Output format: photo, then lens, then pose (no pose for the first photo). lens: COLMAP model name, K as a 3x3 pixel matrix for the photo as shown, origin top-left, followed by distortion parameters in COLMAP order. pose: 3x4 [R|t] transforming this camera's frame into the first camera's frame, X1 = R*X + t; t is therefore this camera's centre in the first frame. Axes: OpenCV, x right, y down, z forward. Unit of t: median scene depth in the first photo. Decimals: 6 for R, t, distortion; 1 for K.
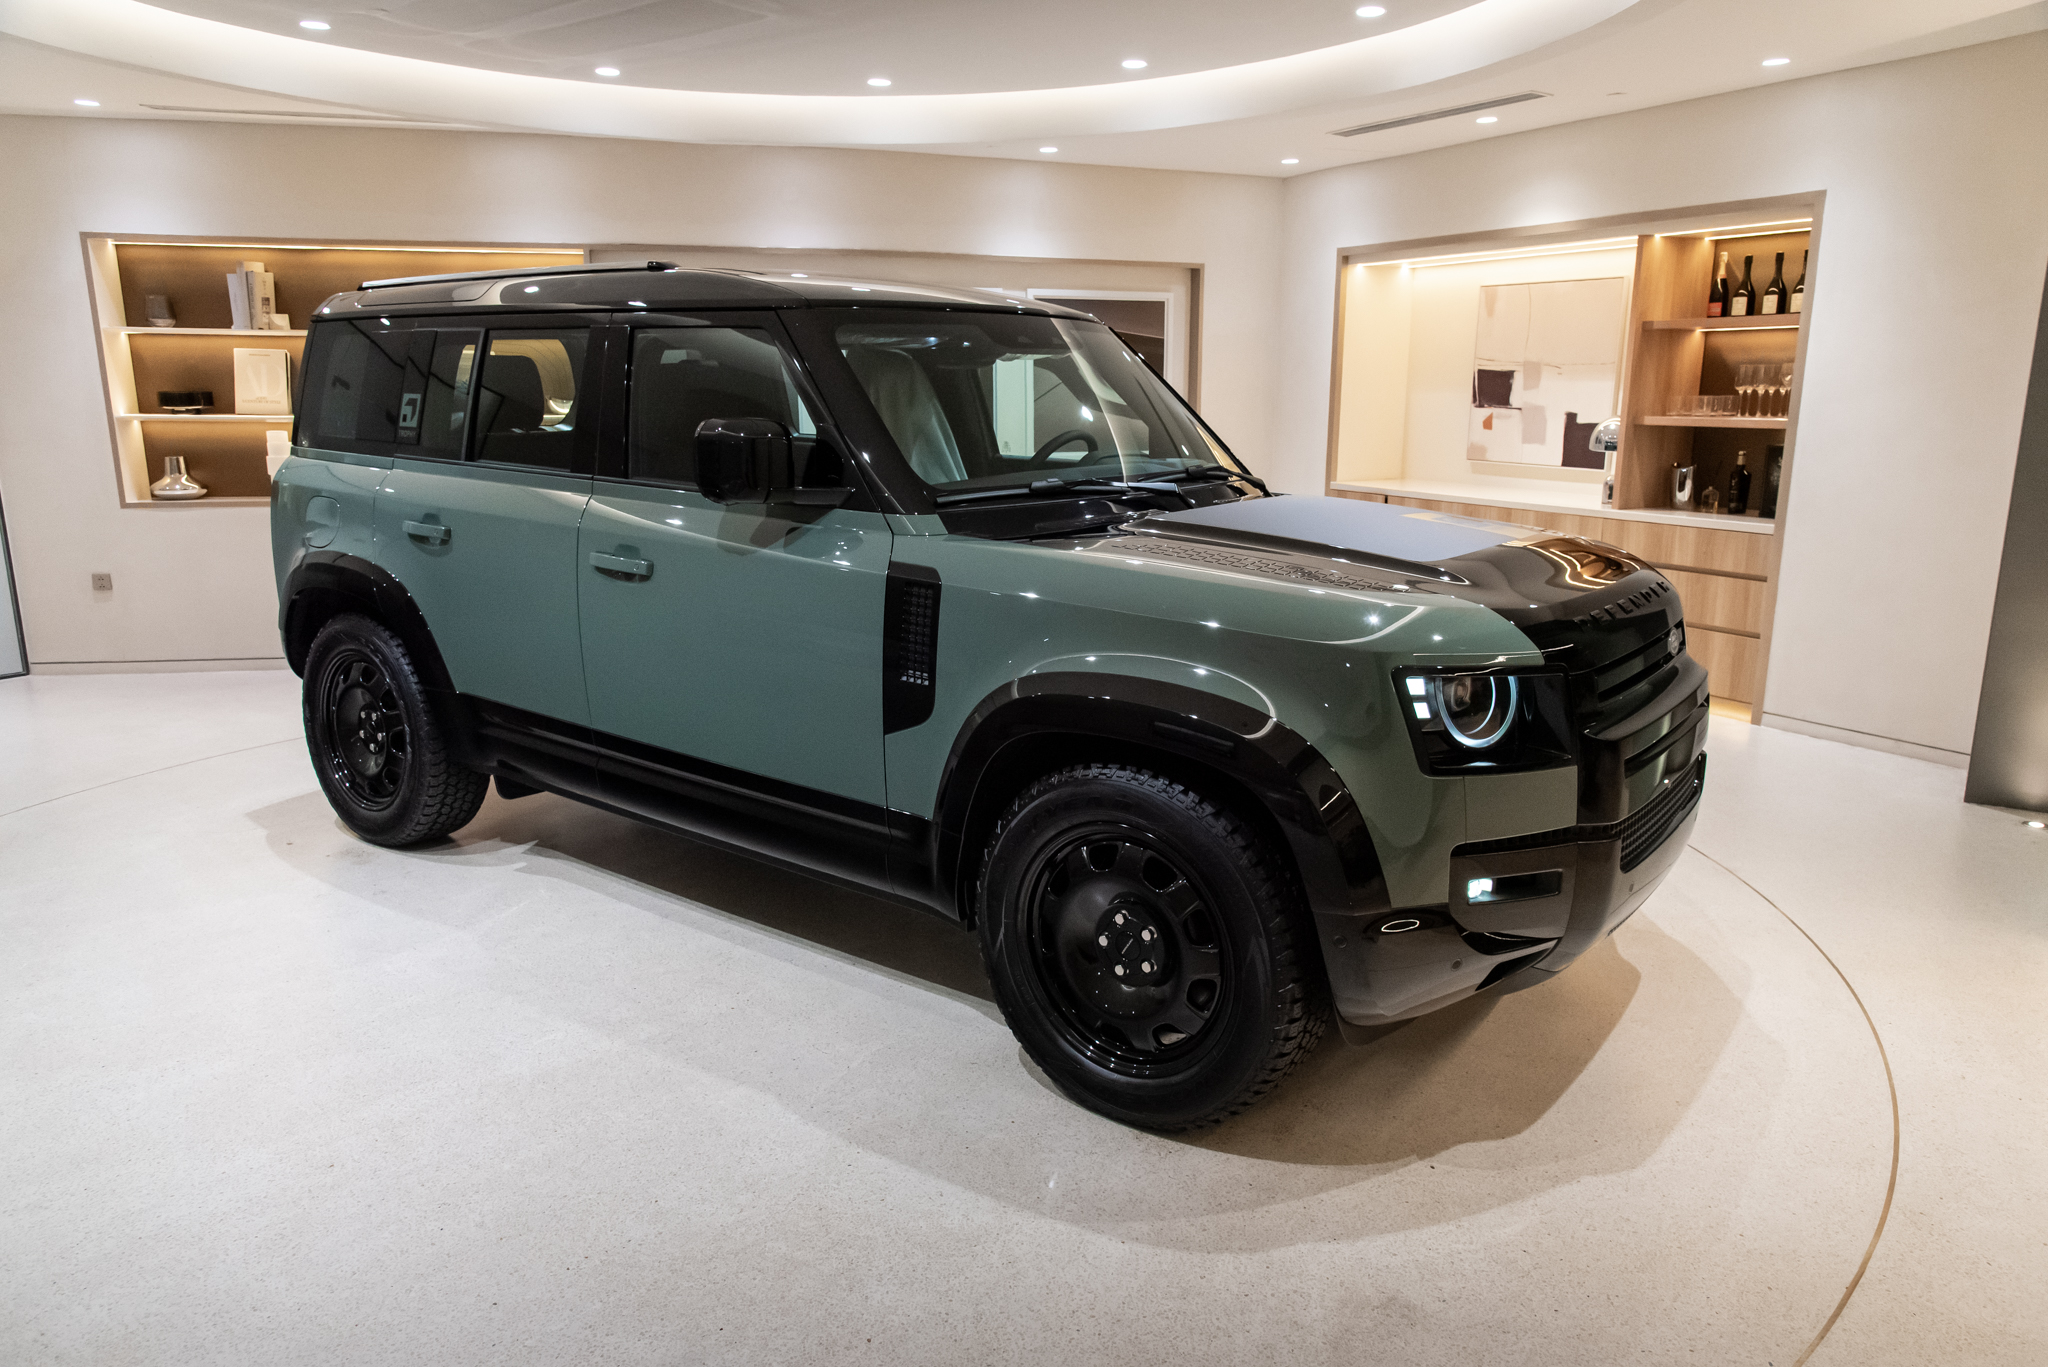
lens RADIAL K [[1386.4, 0, 1027.1], [0, 1386.4, 698.1], [0, 0, 1]] dist [0.010528, -0.011207]
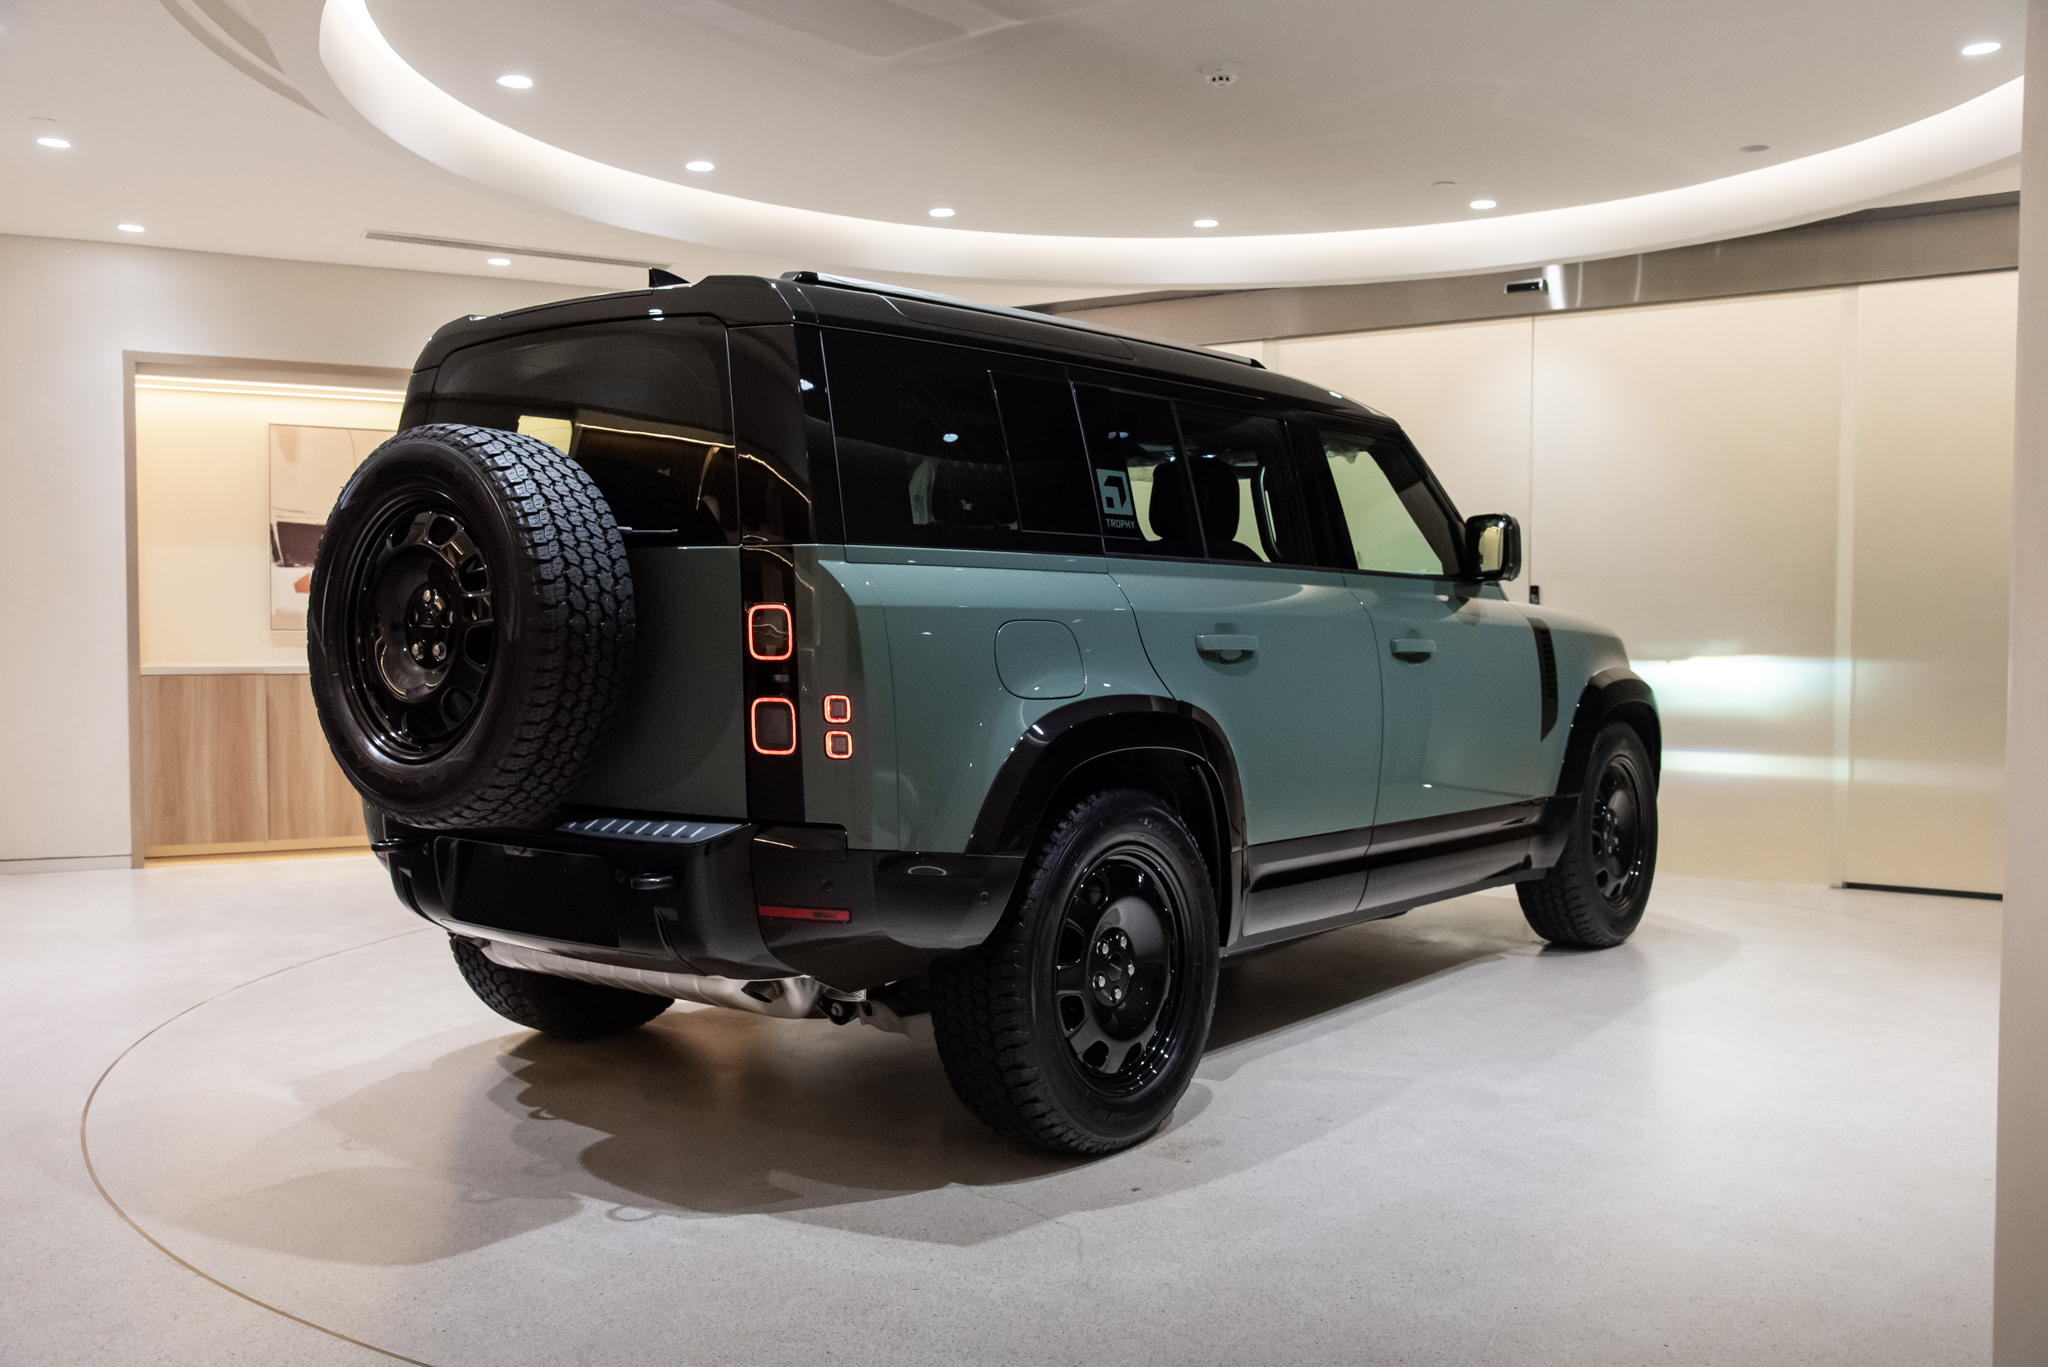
lens RADIAL K [[1816.1, 0, 1026.1], [0, 1816.1, 676.1], [0, 0, 1]] dist [0.057342, 0.019361]
pose [[0.014248, -0.039008, 0.999137, -1.009942], [0.227044, 0.973264, 0.034760, -0.114020], [-0.973780, 0.226353, 0.022724, 0.757155]]
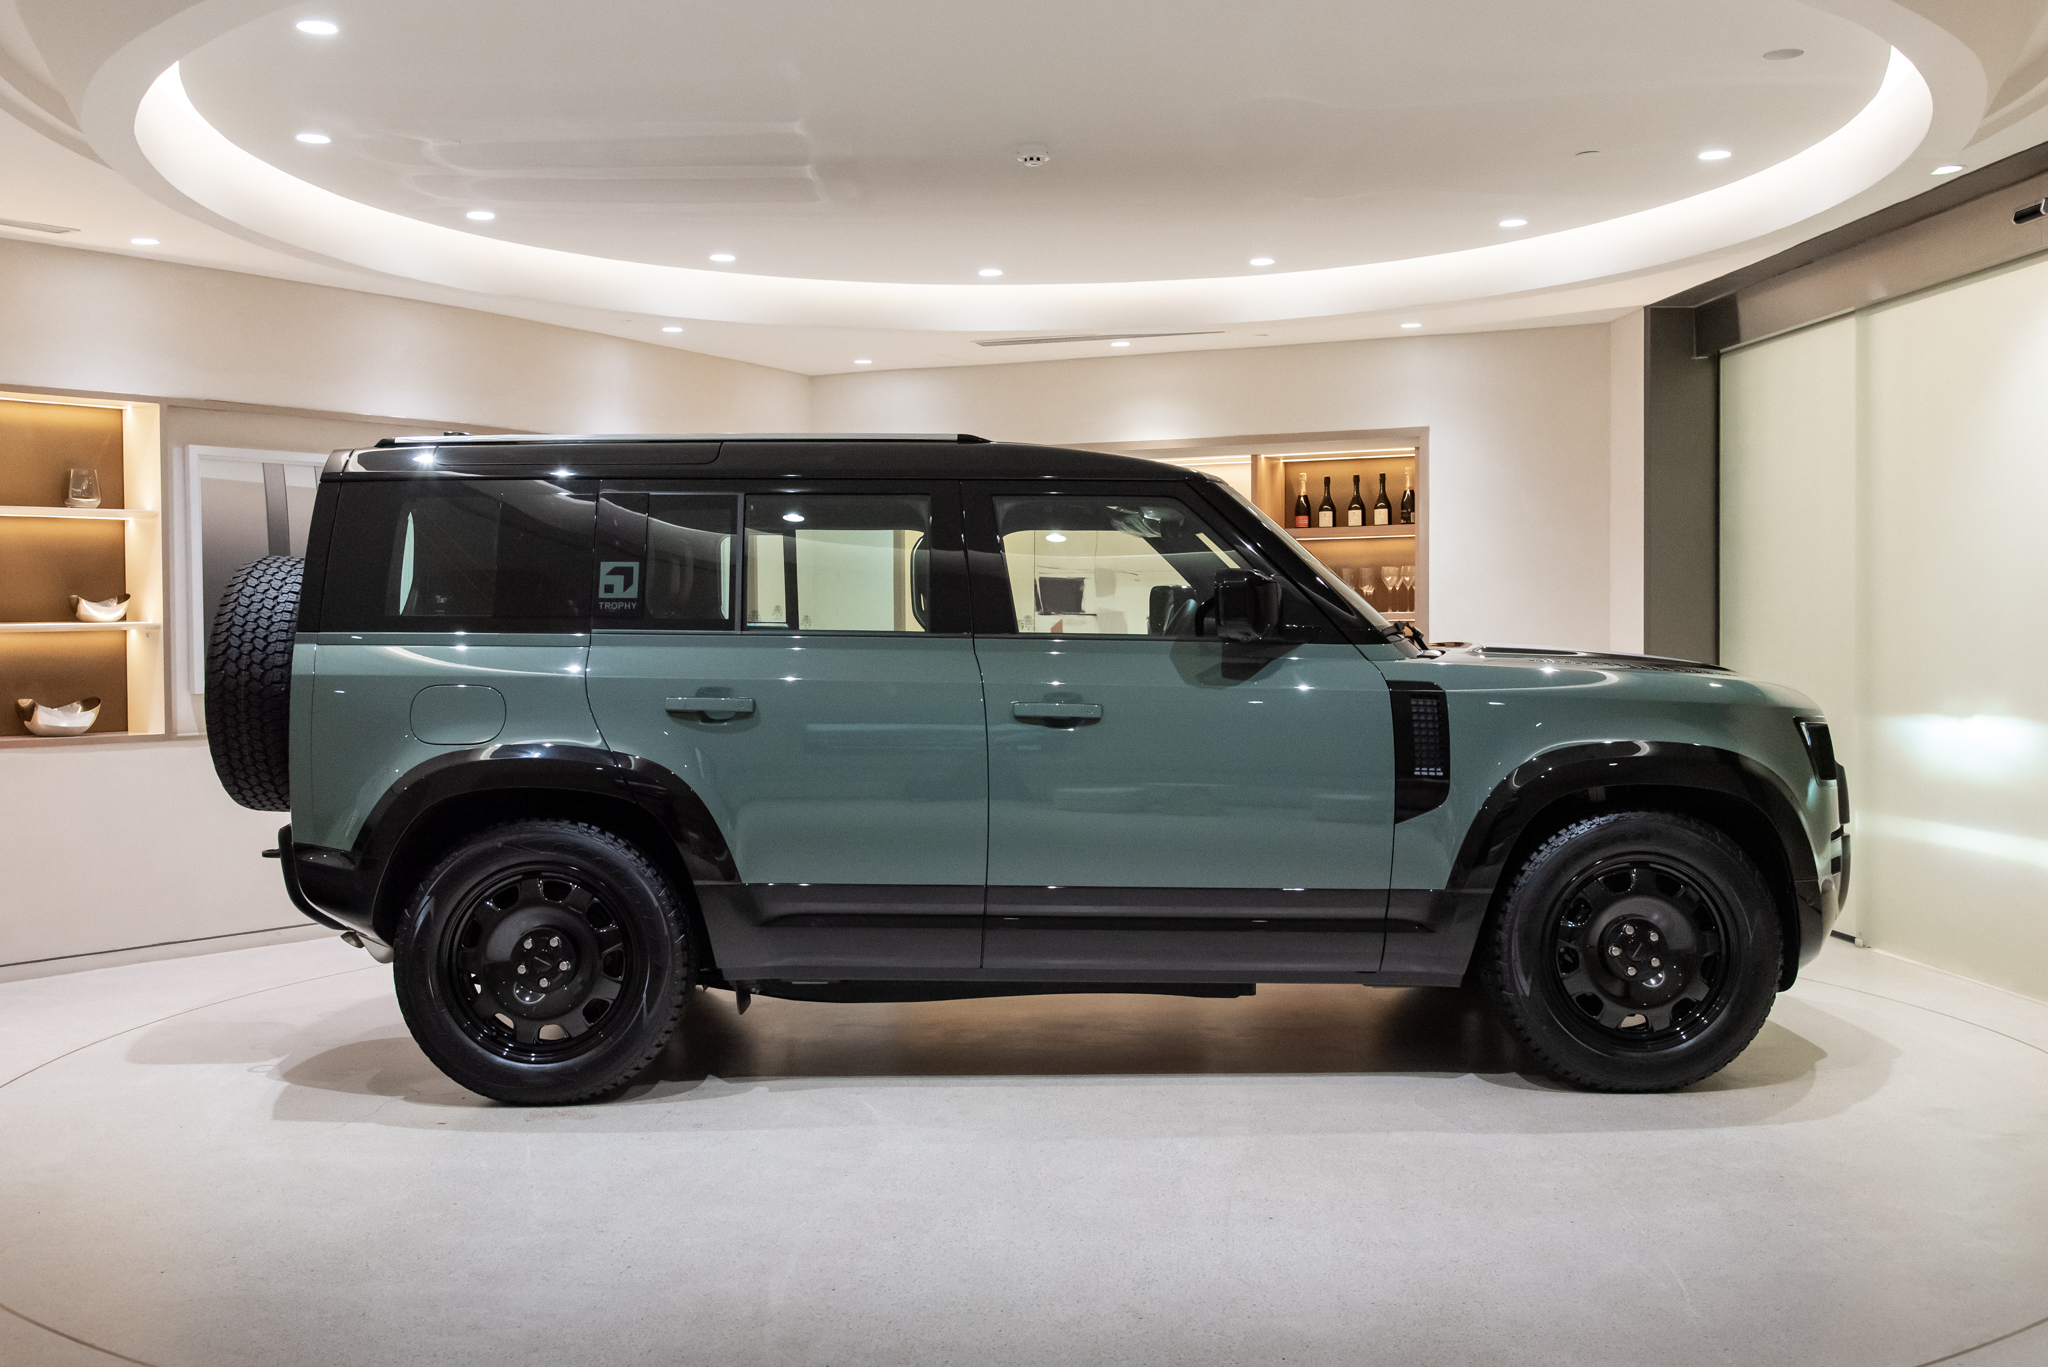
lens RADIAL K [[1935.2, 0, 1023.4], [0, 1935.2, 675.1], [0, 0, 1]] dist [0.047025, 0.000000]
pose [[0.795186, -0.022685, 0.605941, -0.717632], [0.145902, 0.977099, -0.154889, 0.059107], [-0.588550, 0.211573, 0.780286, -0.075904]]
